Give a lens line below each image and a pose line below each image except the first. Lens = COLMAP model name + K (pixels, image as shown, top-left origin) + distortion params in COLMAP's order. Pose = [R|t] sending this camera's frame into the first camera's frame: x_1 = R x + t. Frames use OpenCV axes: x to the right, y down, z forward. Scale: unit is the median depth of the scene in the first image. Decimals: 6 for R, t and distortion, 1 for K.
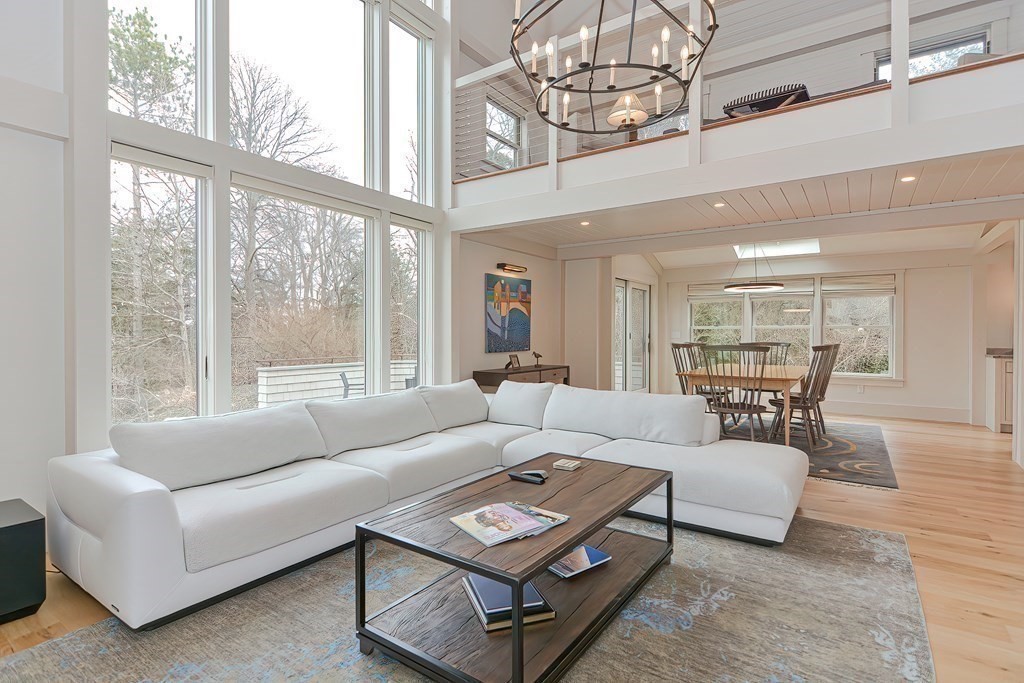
lens RADIAL K [[500.7, 0, 507.7], [0, 500.7, 336.9], [0, 0, 1]] dist [0.012890, -0.007849]
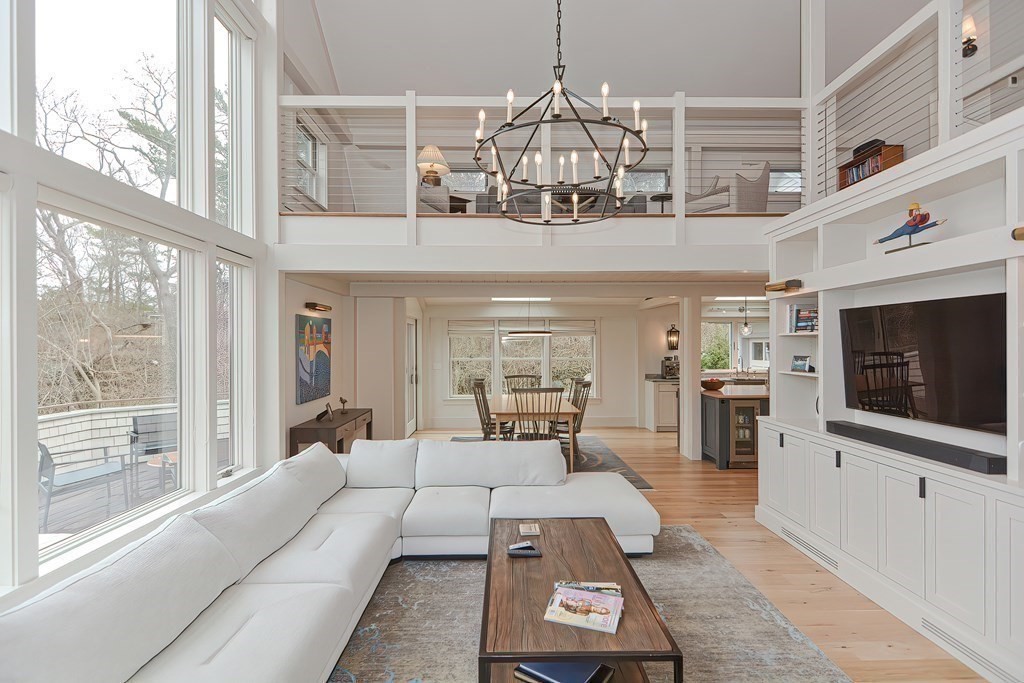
lens RADIAL K [[500.7, 0, 508.0], [0, 500.7, 342.8], [0, 0, 1]] dist [0.012890, -0.007849]
pose [[0.808657, 0.001400, 0.588279, -0.301918], [0.004911, 0.999946, -0.009131, -0.076088], [-0.588260, 0.010273, 0.808606, 0.074454]]
